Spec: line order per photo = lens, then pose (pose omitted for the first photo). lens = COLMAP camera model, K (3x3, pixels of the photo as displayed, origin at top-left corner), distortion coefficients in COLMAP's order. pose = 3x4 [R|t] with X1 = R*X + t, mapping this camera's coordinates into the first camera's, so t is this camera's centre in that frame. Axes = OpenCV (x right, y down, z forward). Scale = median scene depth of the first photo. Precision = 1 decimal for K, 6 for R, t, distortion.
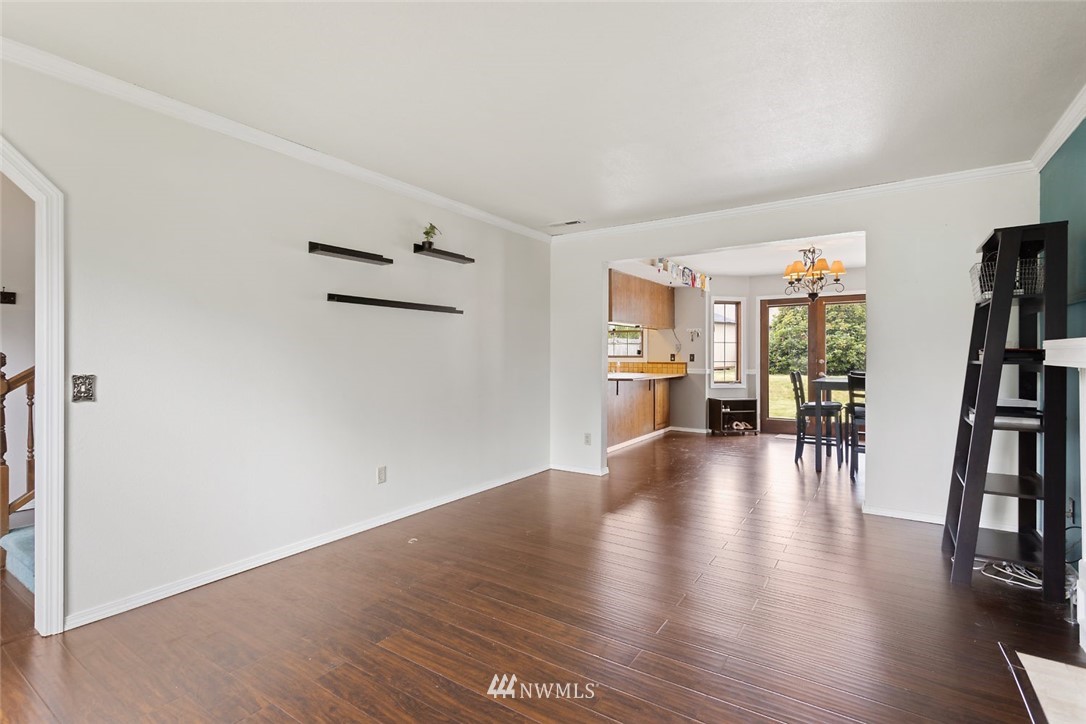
lens RADIAL K [[512.9, 0, 542.1], [0, 512.9, 357.6], [0, 0, 1]] dist [0.001101, 0.000797]
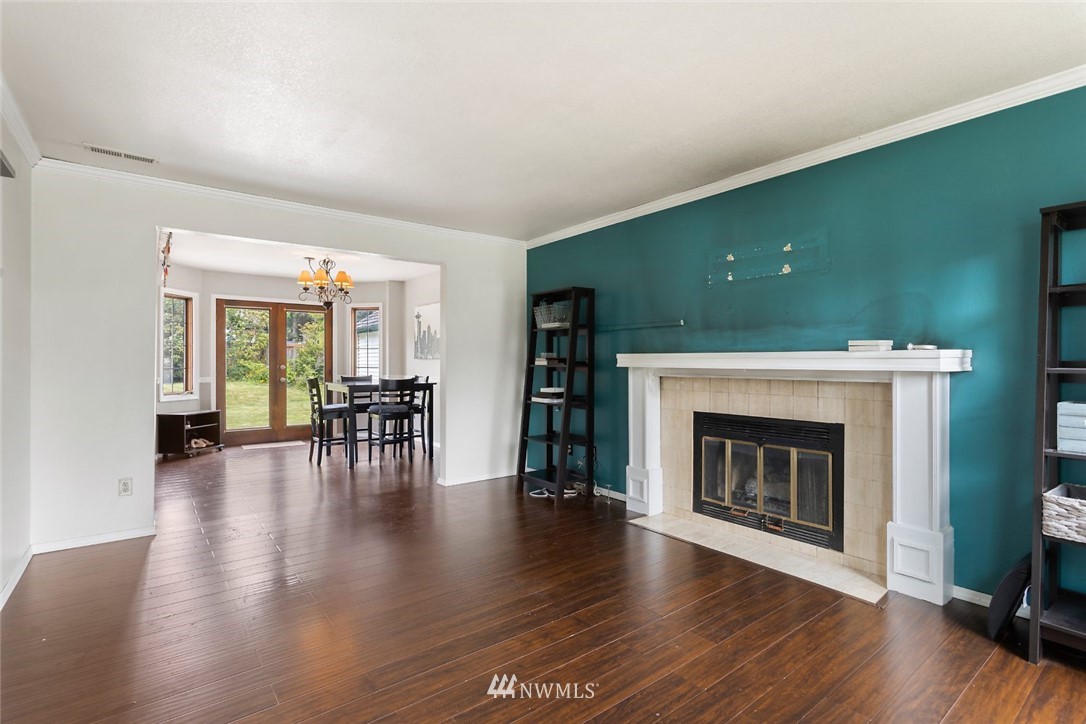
lens RADIAL K [[516.4, 0, 543.0], [0, 516.4, 362.0], [0, 0, 1]] dist [0.002046, 0.000678]
pose [[0.318756, 0.001184, 0.947836, -0.243995], [0.001541, 0.999997, -0.001768, -0.000161], [-0.947835, 0.002024, 0.318754, 0.180221]]
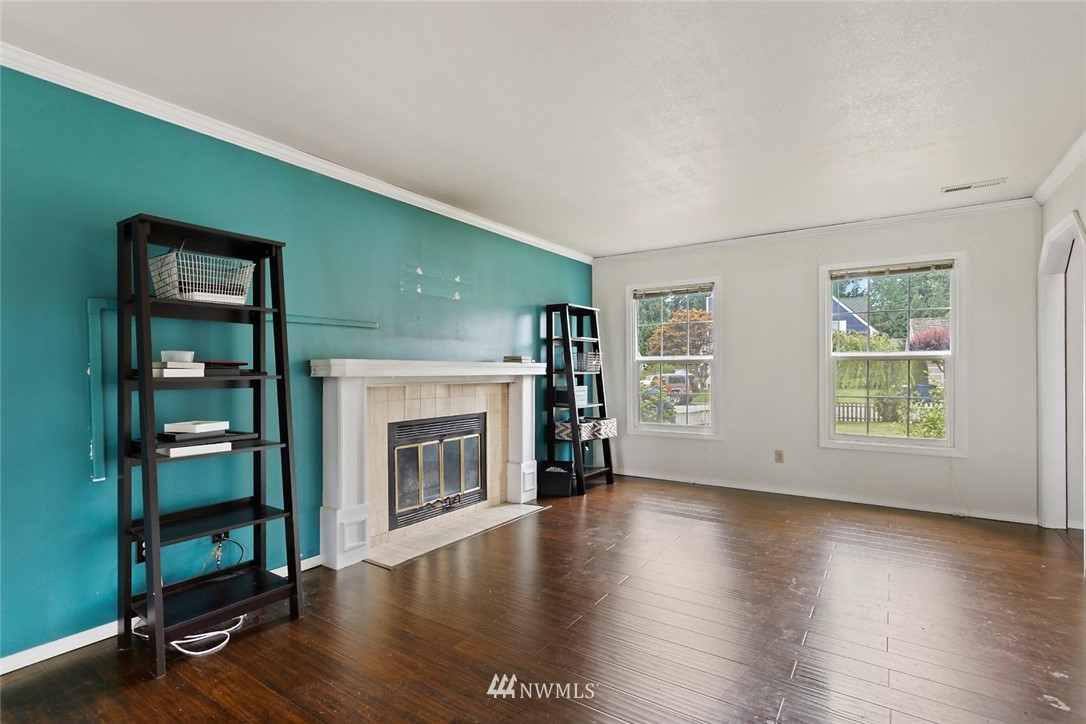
lens RADIAL K [[518.9, 0, 538.1], [0, 518.9, 370.8], [0, 0, 1]] dist [-0.000142, 0.000146]
pose [[-0.999938, 0.003642, 0.010542, 0.125051], [0.003696, 0.999980, 0.005108, -0.001984], [-0.010523, 0.005147, -0.999931, 0.650877]]
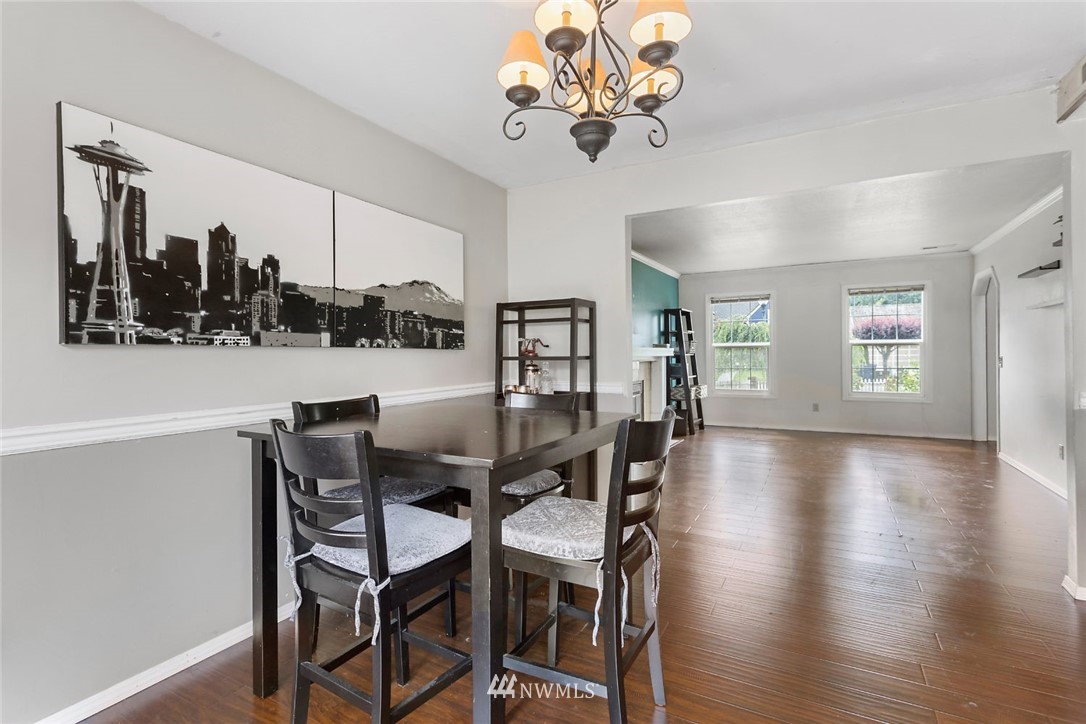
lens RADIAL K [[512.9, 0, 542.1], [0, 512.9, 357.6], [0, 0, 1]] dist [0.001101, 0.000797]
pose [[-0.996799, 0.011107, -0.079173, 0.424437], [0.010301, 0.999891, 0.010579, -0.003176], [0.079282, 0.009729, -0.996805, 0.937057]]
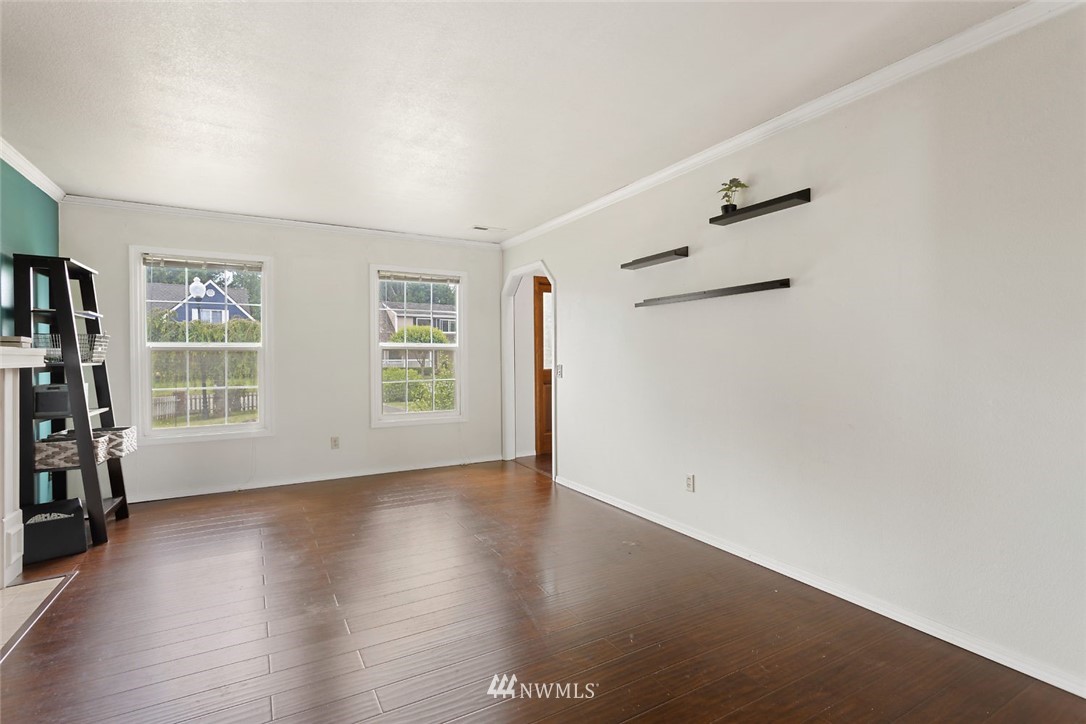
lens RADIAL K [[512.9, 0, 542.1], [0, 512.9, 357.6], [0, 0, 1]] dist [0.001101, 0.000797]
pose [[-0.450821, 0.004838, -0.892601, 0.289963], [0.003549, 0.999987, 0.003627, -0.001422], [0.892607, -0.001532, -0.450832, 0.539919]]
